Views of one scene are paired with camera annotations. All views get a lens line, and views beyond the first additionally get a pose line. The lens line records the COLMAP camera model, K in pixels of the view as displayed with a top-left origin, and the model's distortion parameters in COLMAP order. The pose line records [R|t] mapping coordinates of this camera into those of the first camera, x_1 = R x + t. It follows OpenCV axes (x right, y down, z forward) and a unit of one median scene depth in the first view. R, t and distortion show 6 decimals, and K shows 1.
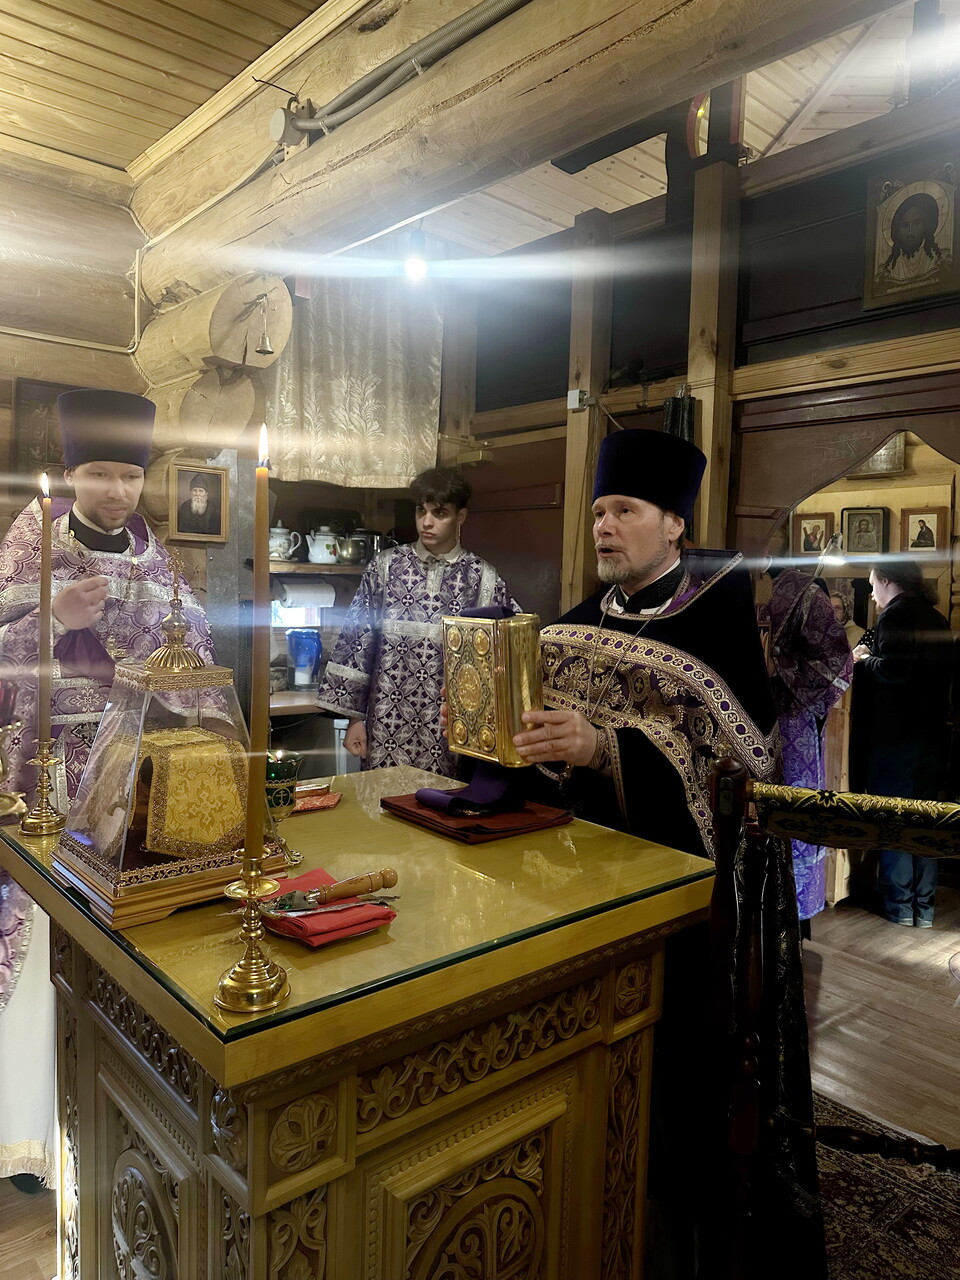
lens RADIAL K [[925.7, 0, 471.4], [0, 925.7, 642.3], [0, 0, 1]] dist [-0.001220, -0.010873]
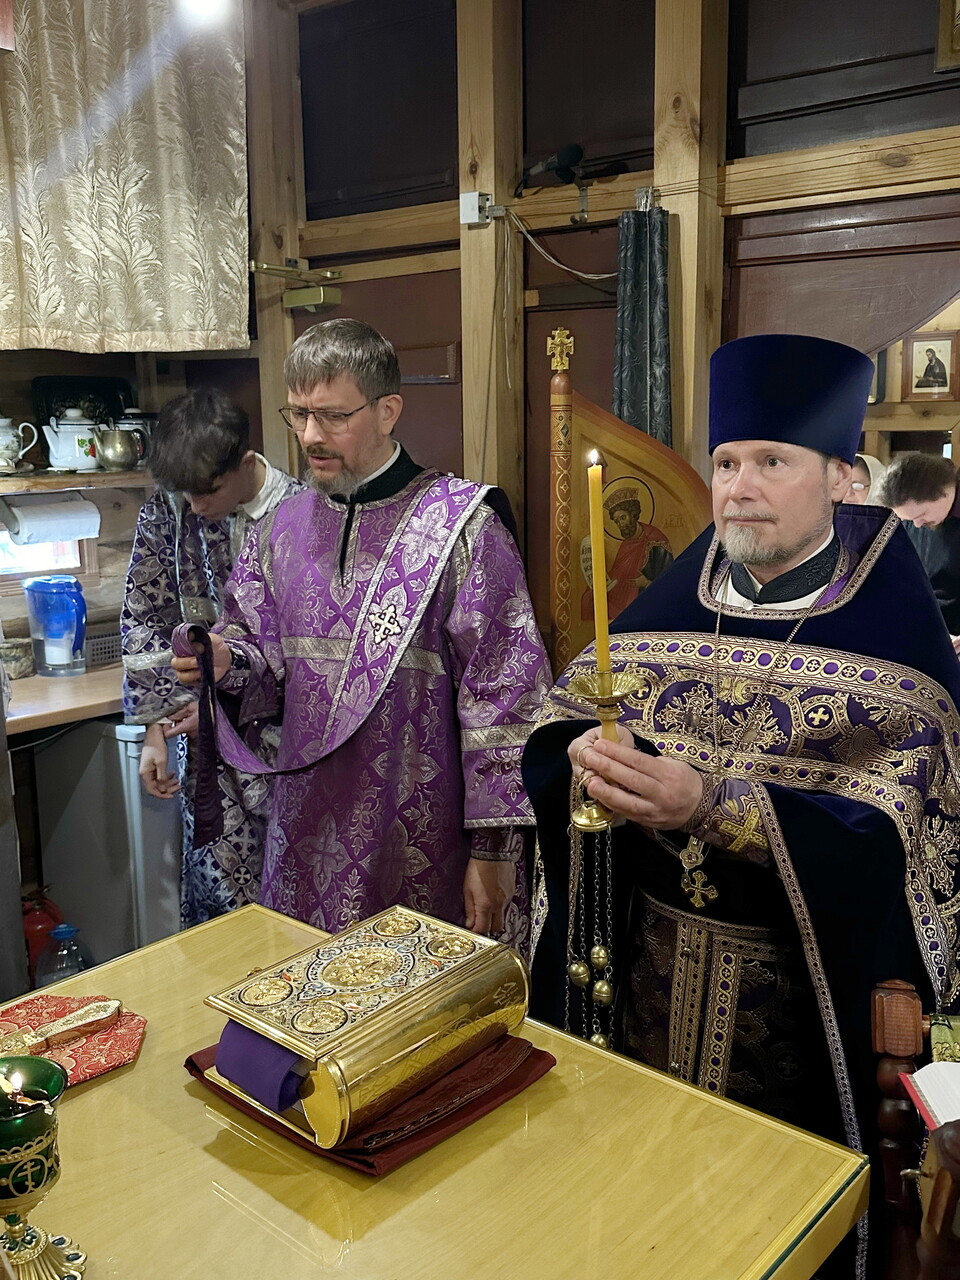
lens RADIAL K [[1229.4, 0, 486.9], [0, 1229.4, 631.5], [0, 0, 1]] dist [0.013858, 0.000000]
pose [[0.986180, -0.062902, 0.153273, -0.021592], [0.043825, 0.991212, 0.124813, -0.073861], [-0.159778, -0.116370, 0.980270, 0.133716]]
